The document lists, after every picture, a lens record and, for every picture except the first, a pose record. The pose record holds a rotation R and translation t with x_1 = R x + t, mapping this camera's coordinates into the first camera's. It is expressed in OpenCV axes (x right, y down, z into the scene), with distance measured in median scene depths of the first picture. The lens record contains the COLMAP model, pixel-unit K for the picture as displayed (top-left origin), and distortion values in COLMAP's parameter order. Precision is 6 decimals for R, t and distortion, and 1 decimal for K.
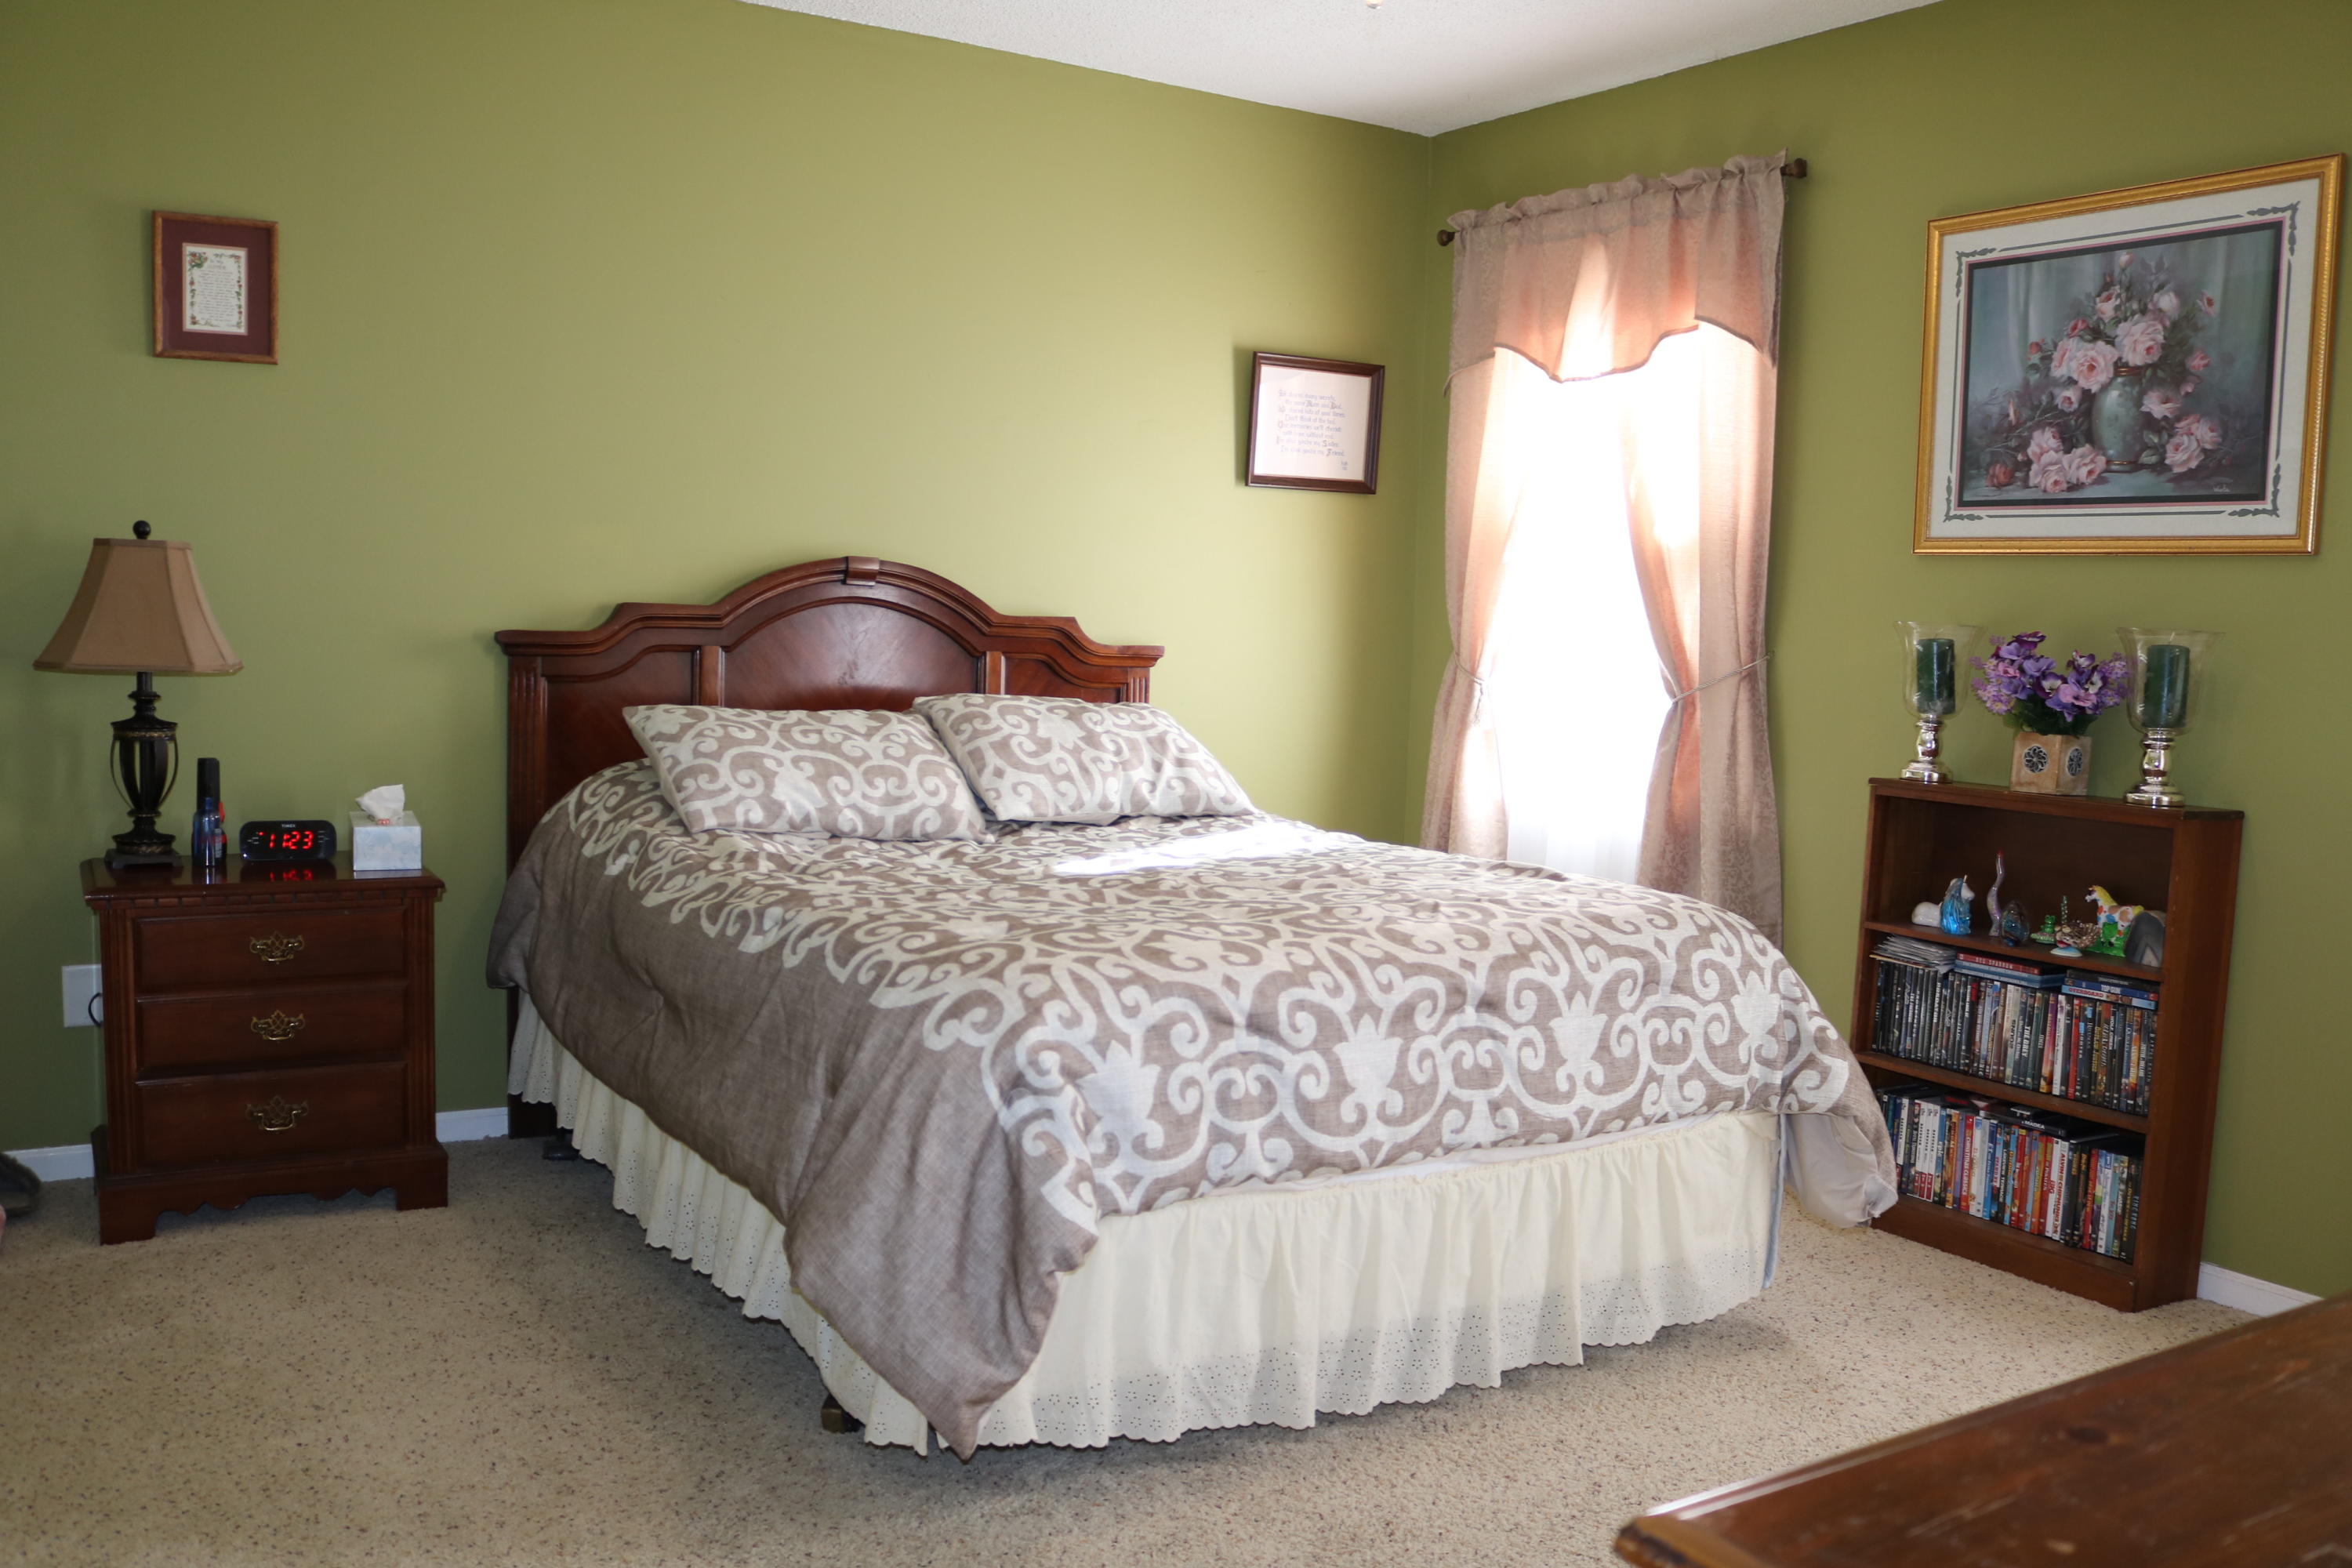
lens RADIAL K [[1994.6, 0, 1171.5], [0, 1994.6, 783.1], [0, 0, 1]] dist [-0.150205, 0.131167]
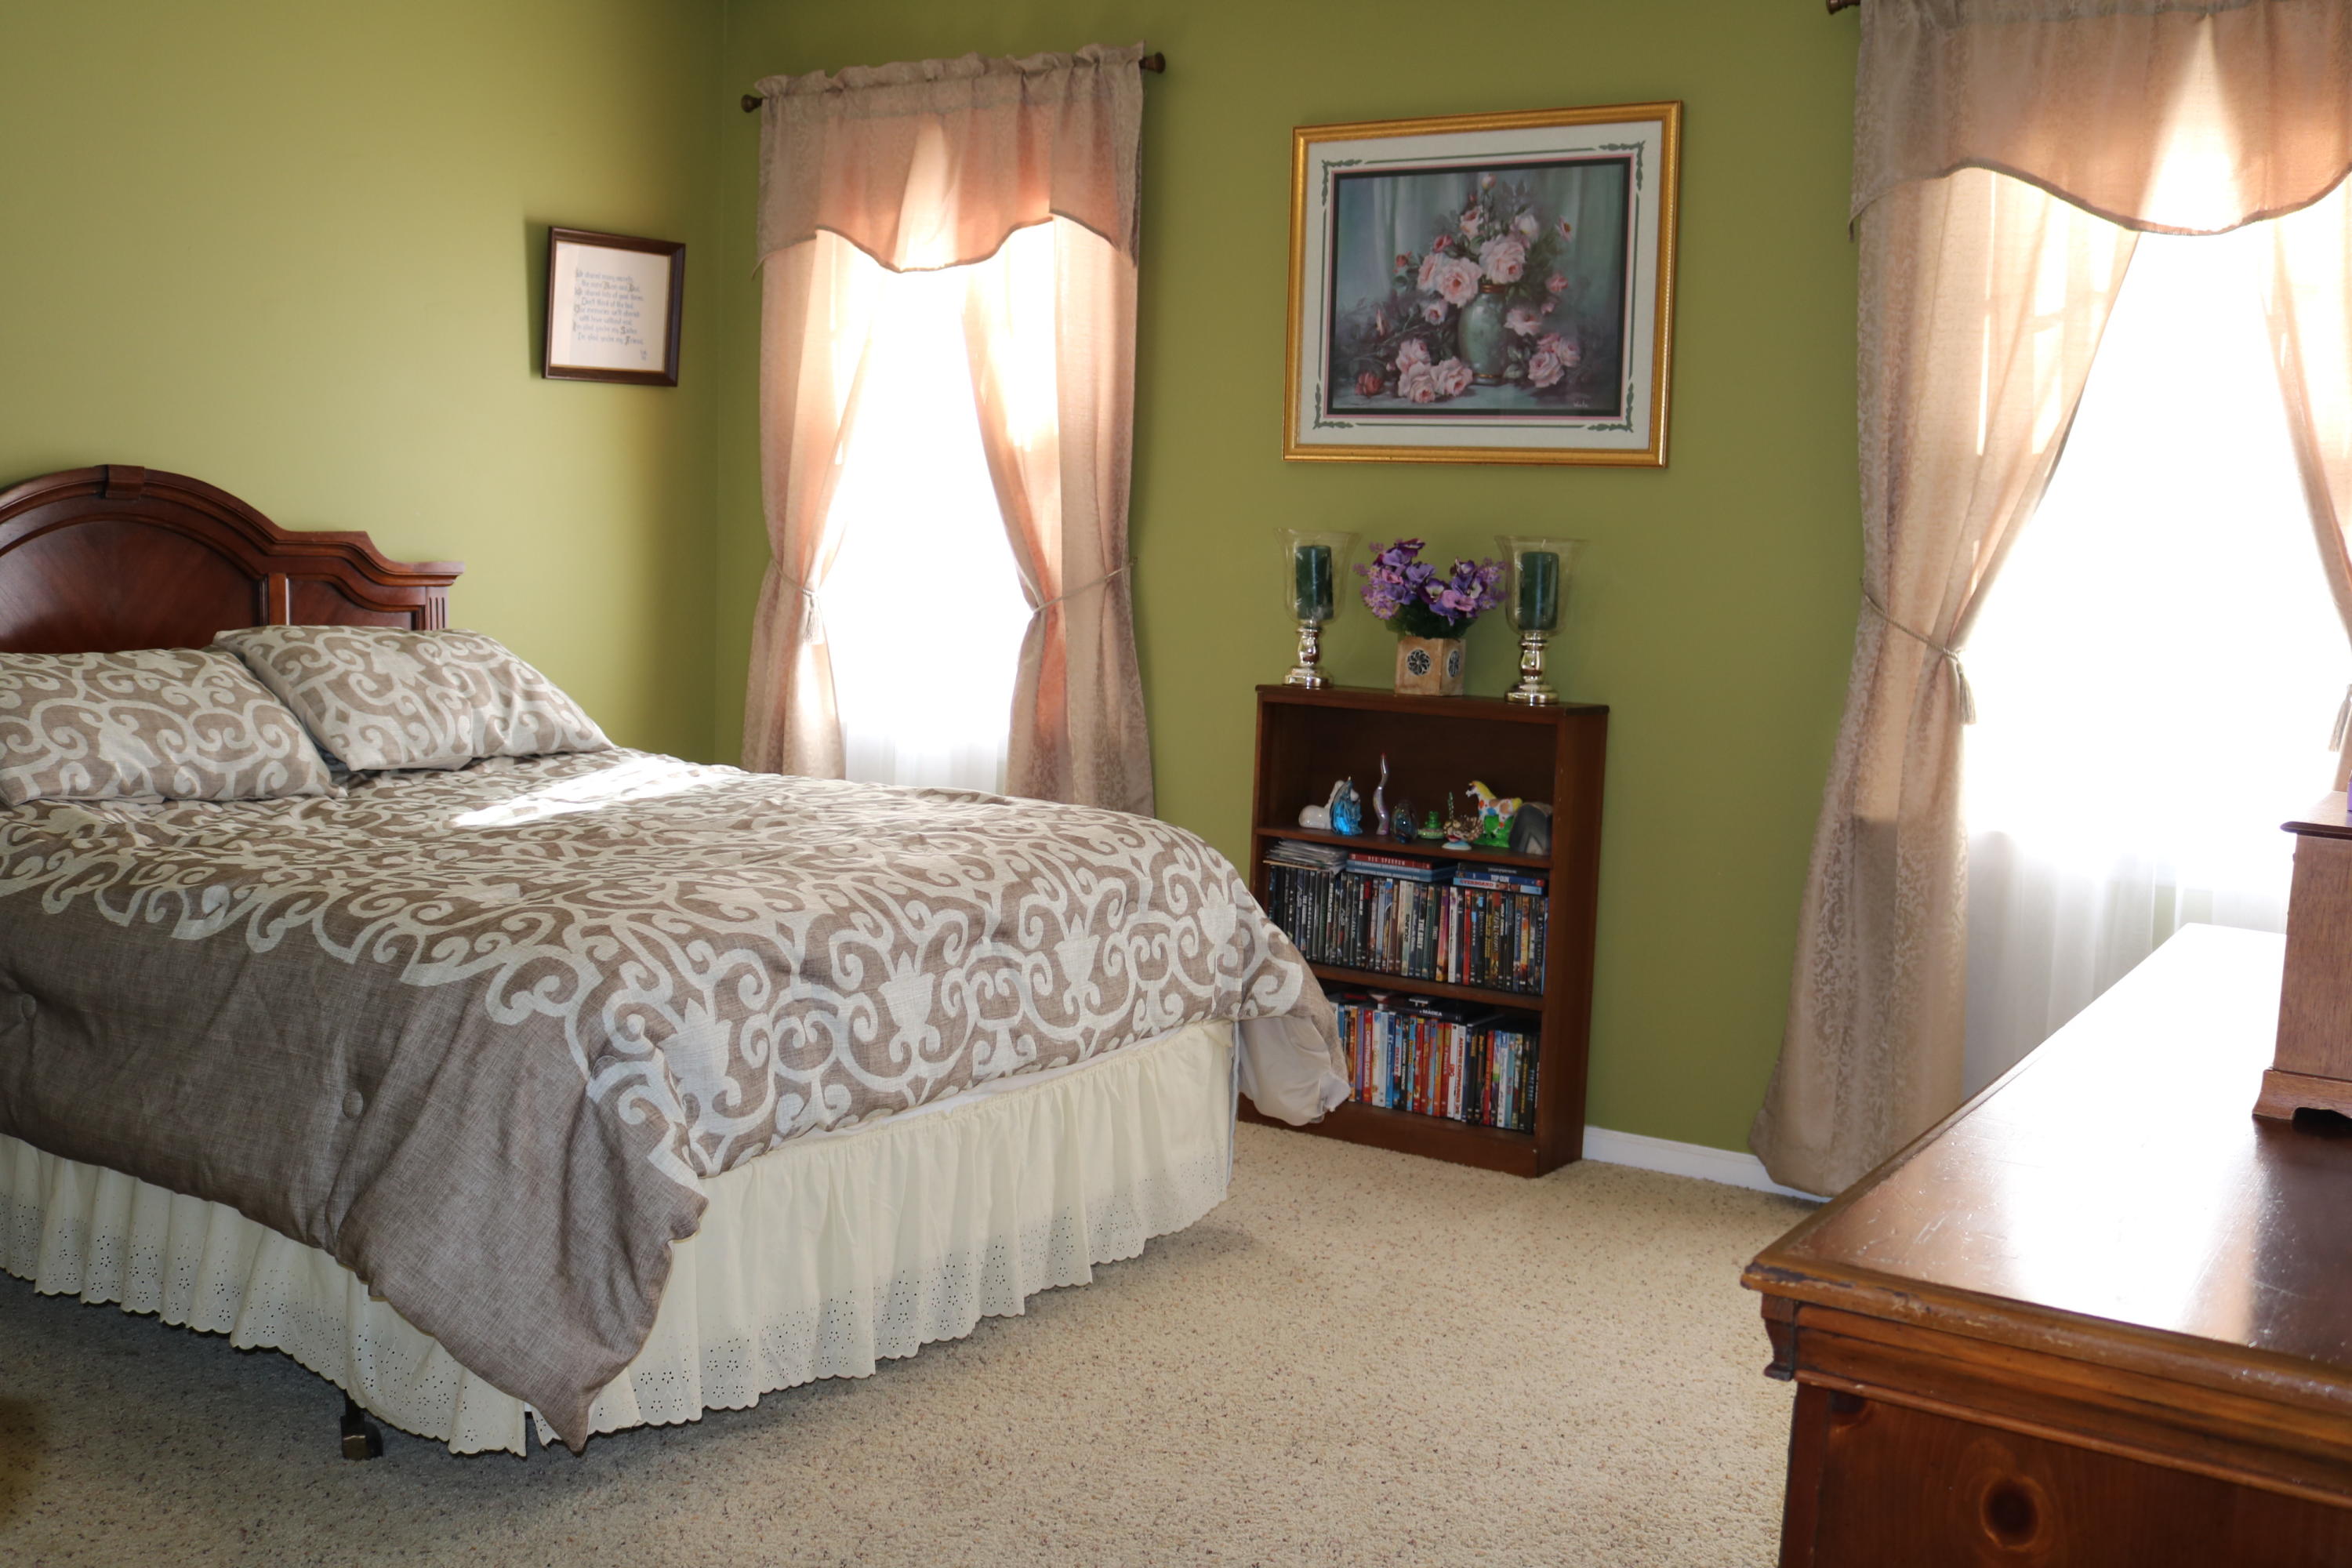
lens RADIAL K [[2323.8, 0, 1176.0], [0, 2323.8, 784.0], [0, 0, 1]] dist [-0.134131, 0.146424]
pose [[0.911924, -0.053524, 0.406853, -0.190480], [0.035469, 0.998028, 0.051795, -0.017101], [-0.408823, -0.032802, 0.912024, -0.080927]]
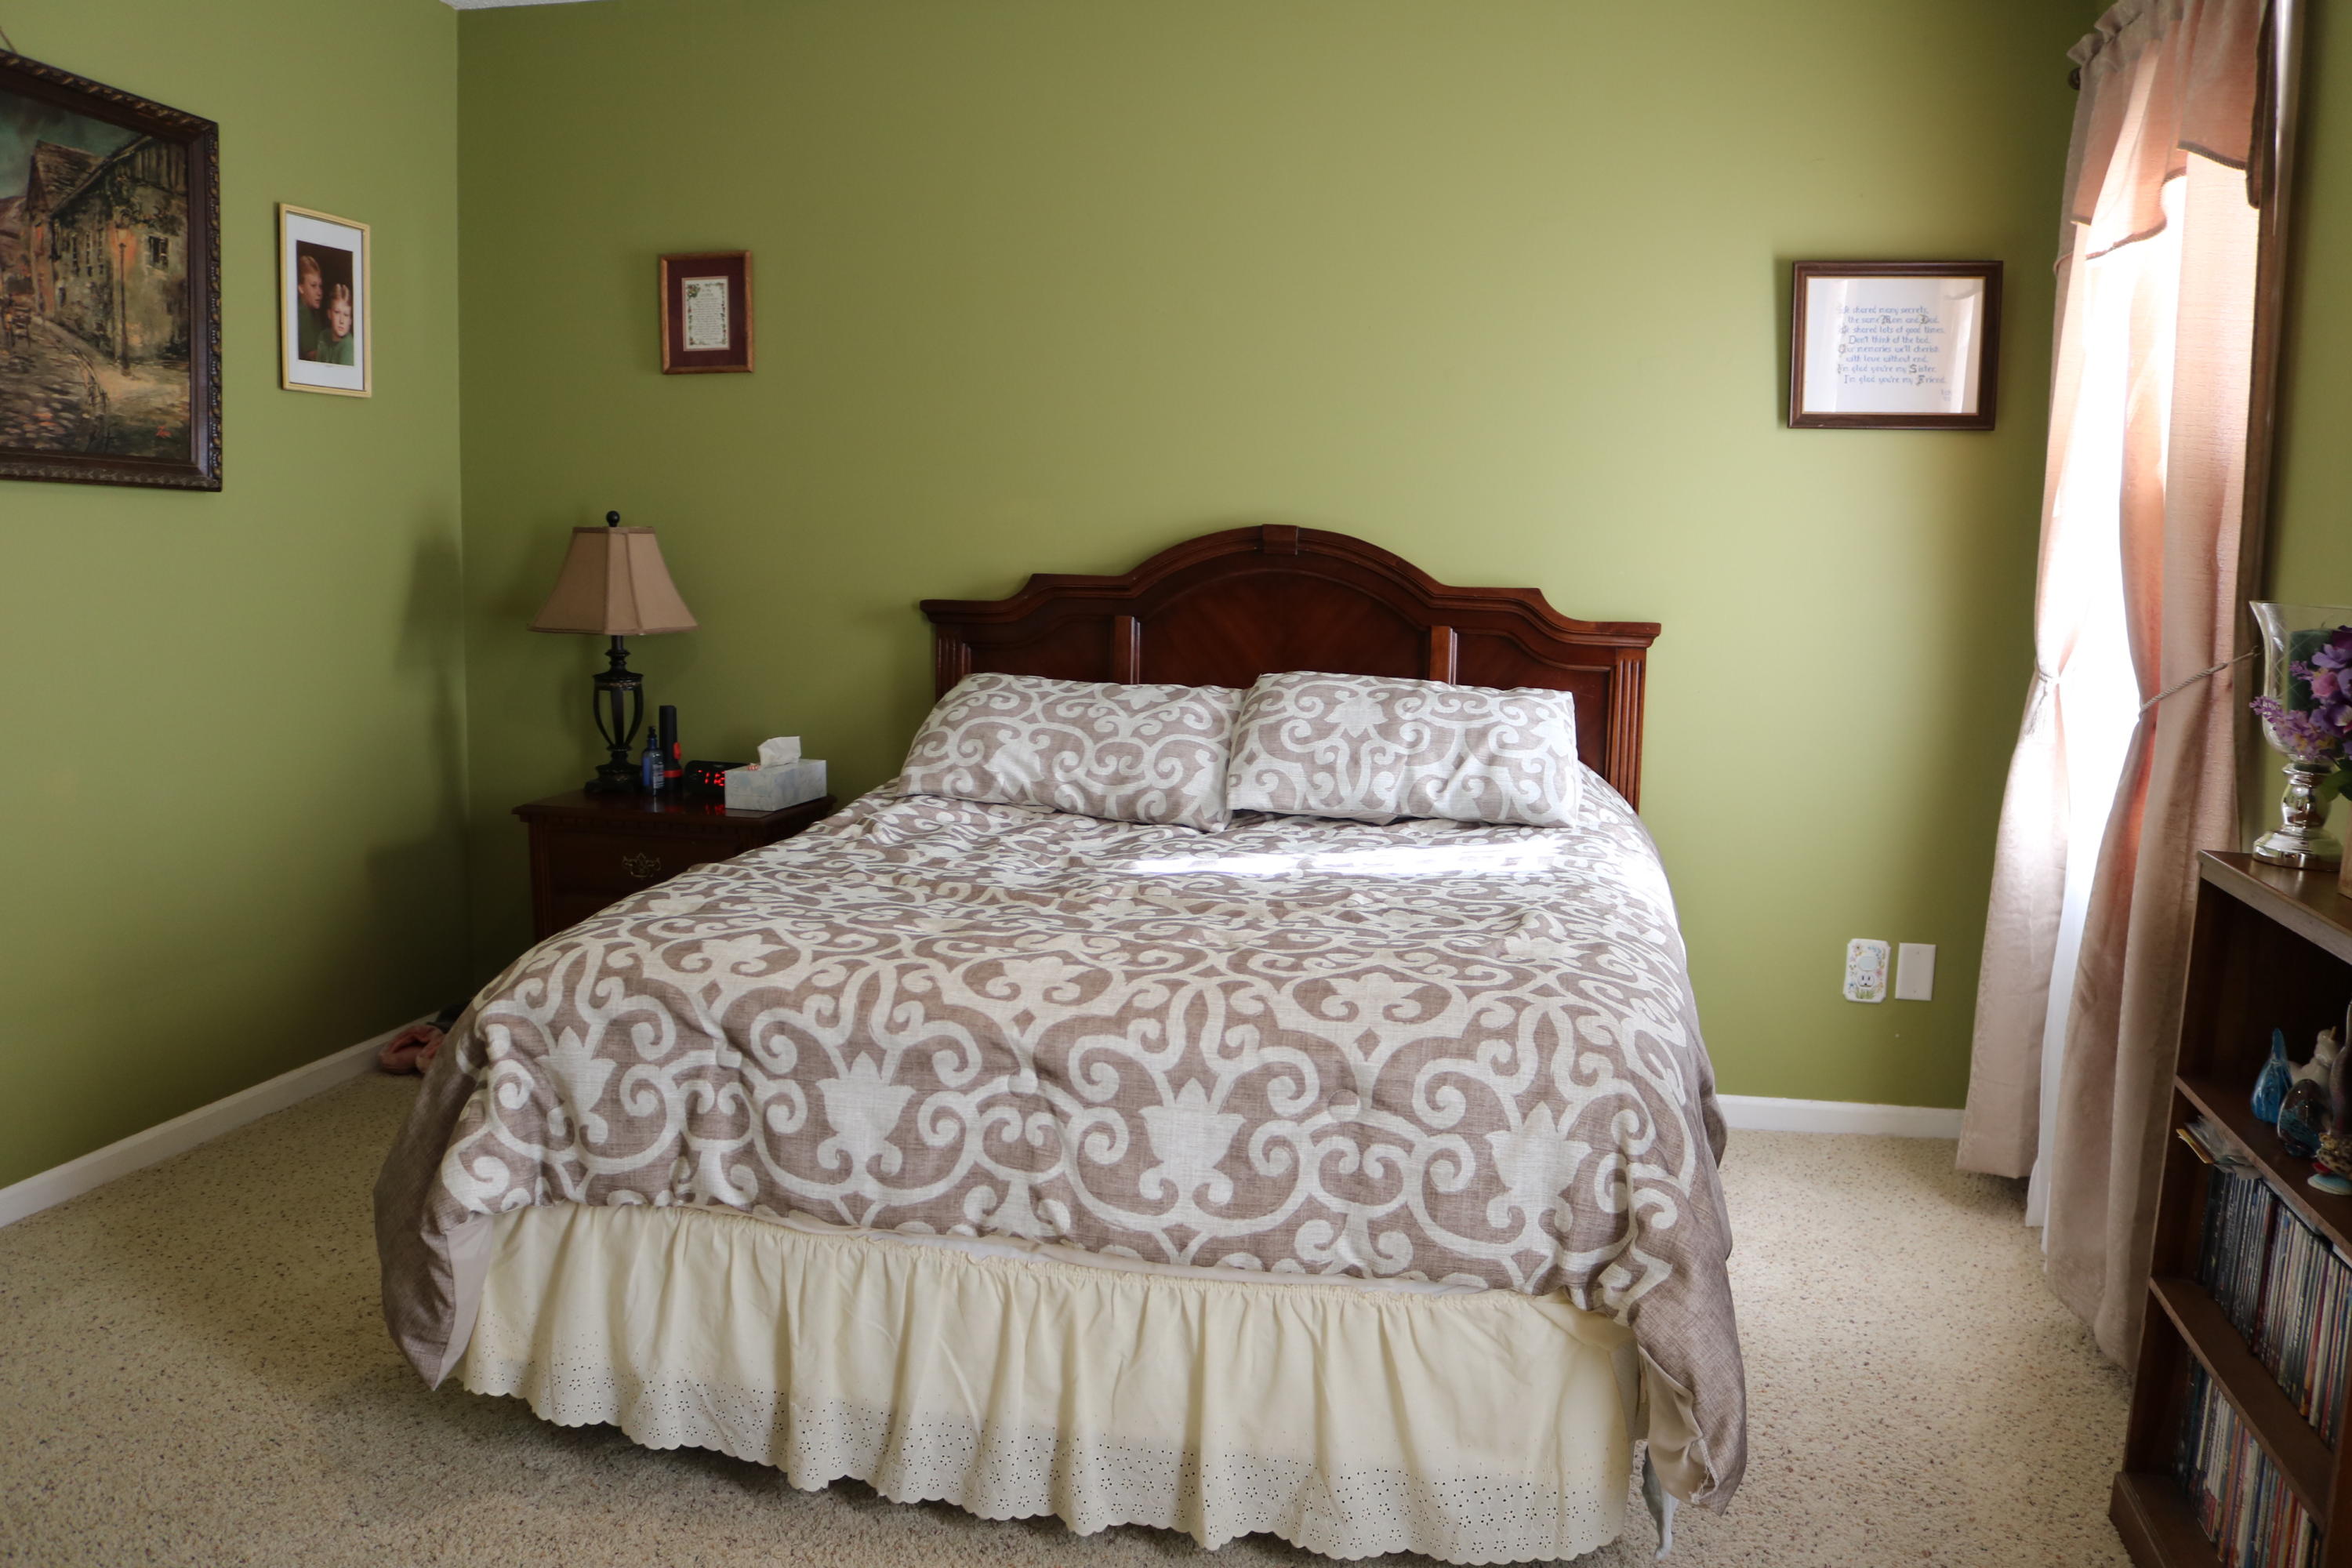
lens RADIAL K [[1986.0, 0, 1176.0], [0, 1986.0, 784.0], [0, 0, 1]] dist [-0.159044, 0.139903]
pose [[0.707848, 0.069595, -0.702928, 0.626200], [-0.054278, 0.997551, 0.044107, -0.037342], [0.704276, 0.006933, 0.709892, 0.374820]]
